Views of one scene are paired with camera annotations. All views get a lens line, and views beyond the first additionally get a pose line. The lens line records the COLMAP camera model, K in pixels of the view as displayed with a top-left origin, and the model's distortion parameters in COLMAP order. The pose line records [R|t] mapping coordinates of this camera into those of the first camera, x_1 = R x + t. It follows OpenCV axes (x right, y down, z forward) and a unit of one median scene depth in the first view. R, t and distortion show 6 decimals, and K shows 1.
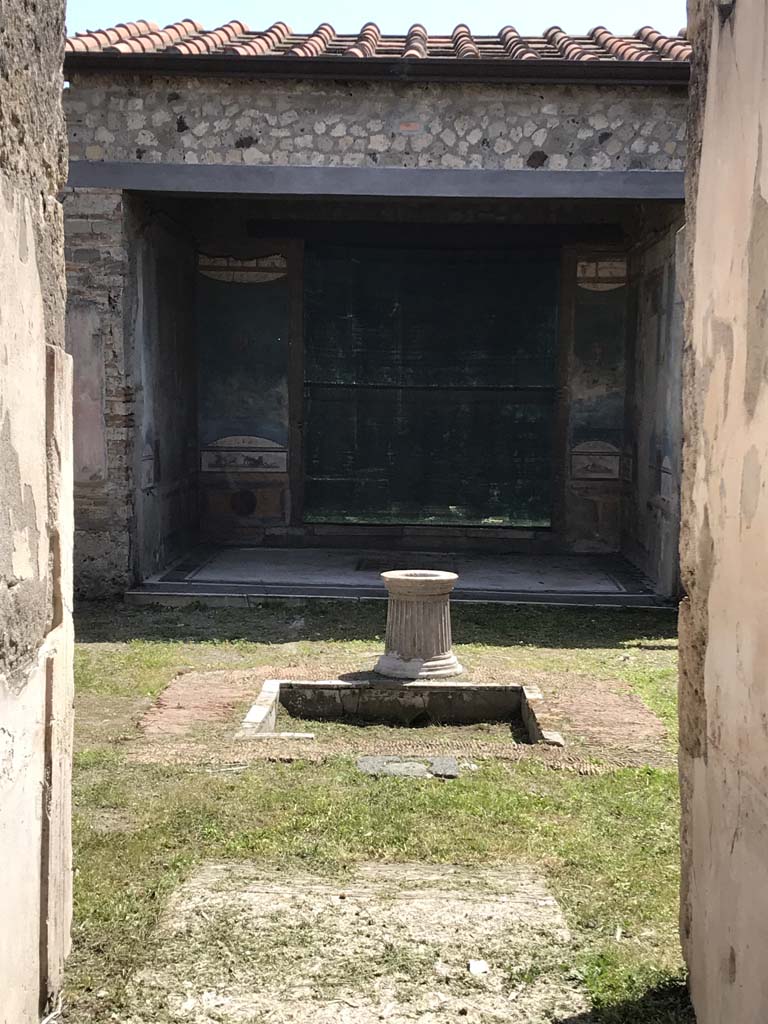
lens RADIAL K [[1585.3, 0, 384.0], [0, 1585.3, 512.0], [0, 0, 1]] dist [0.032190, 0.078170]
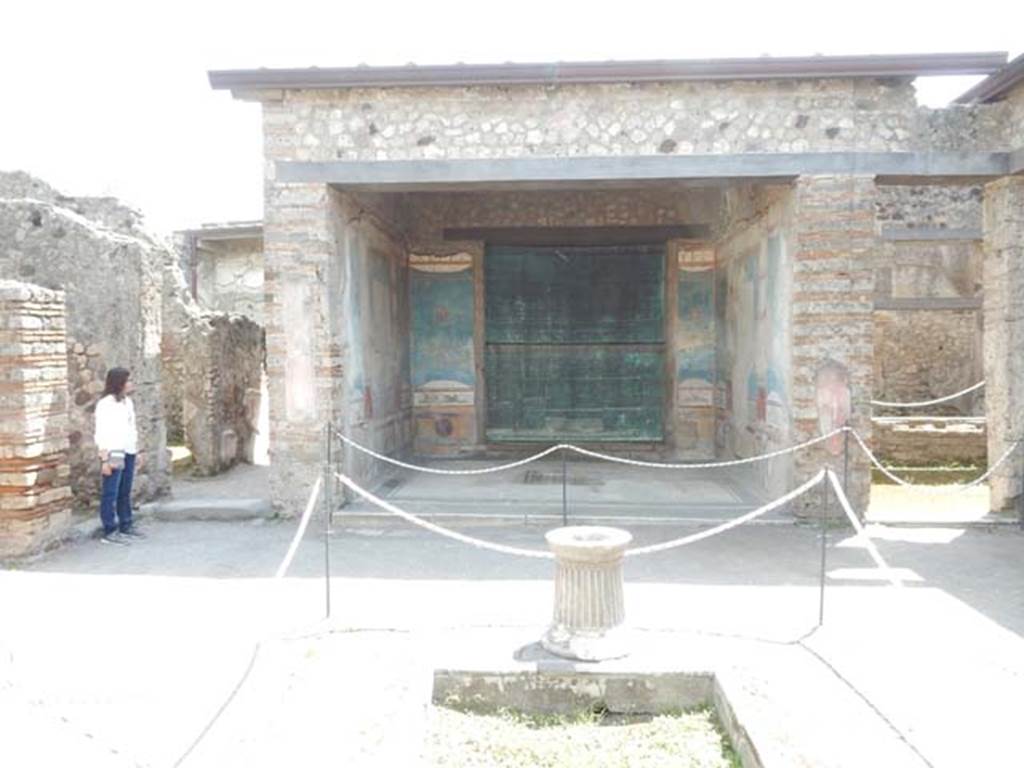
lens RADIAL K [[778.9, 0, 512.0], [0, 778.9, 384.0], [0, 0, 1]] dist [-0.003577, -0.000435]
pose [[0.999159, -0.020024, -0.035768, -0.003173], [0.018652, 0.999092, -0.038294, -0.022898], [0.036502, 0.037595, 0.998626, 0.414122]]
